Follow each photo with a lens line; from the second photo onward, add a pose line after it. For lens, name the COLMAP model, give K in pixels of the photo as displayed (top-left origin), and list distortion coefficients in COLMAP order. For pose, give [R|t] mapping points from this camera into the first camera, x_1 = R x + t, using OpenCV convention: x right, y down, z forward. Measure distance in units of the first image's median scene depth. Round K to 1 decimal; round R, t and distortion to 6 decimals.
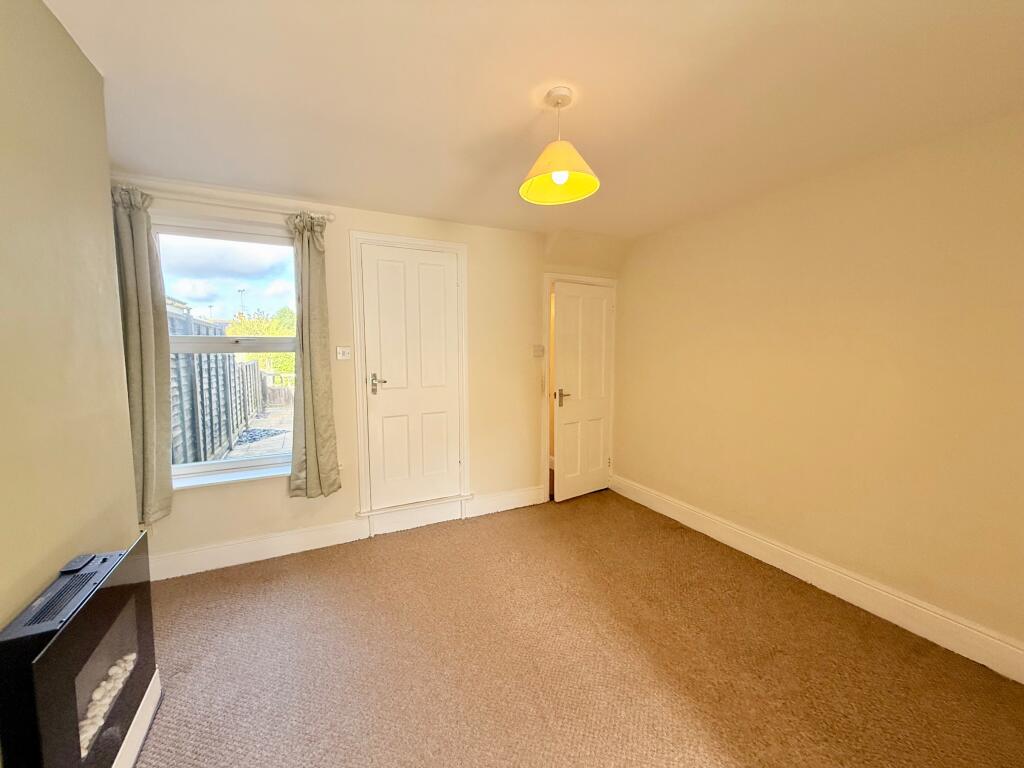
lens RADIAL K [[408.7, 0, 508.9], [0, 408.7, 378.0], [0, 0, 1]] dist [-0.003345, 0.001405]
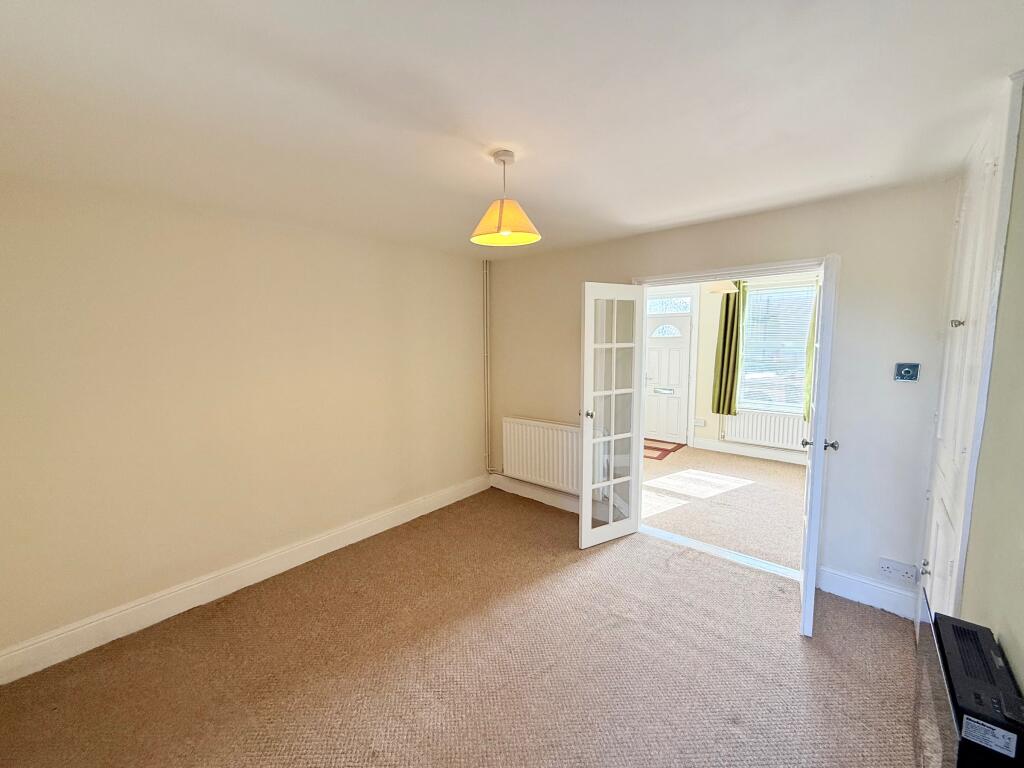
lens RADIAL K [[408.7, 0, 511.3], [0, 408.7, 381.7], [0, 0, 1]] dist [-0.003345, 0.001405]
pose [[-0.382544, -0.096420, 0.918892, -0.471656], [0.084766, 0.986683, 0.138822, -0.113946], [-0.920040, 0.130996, -0.369277, 0.726575]]
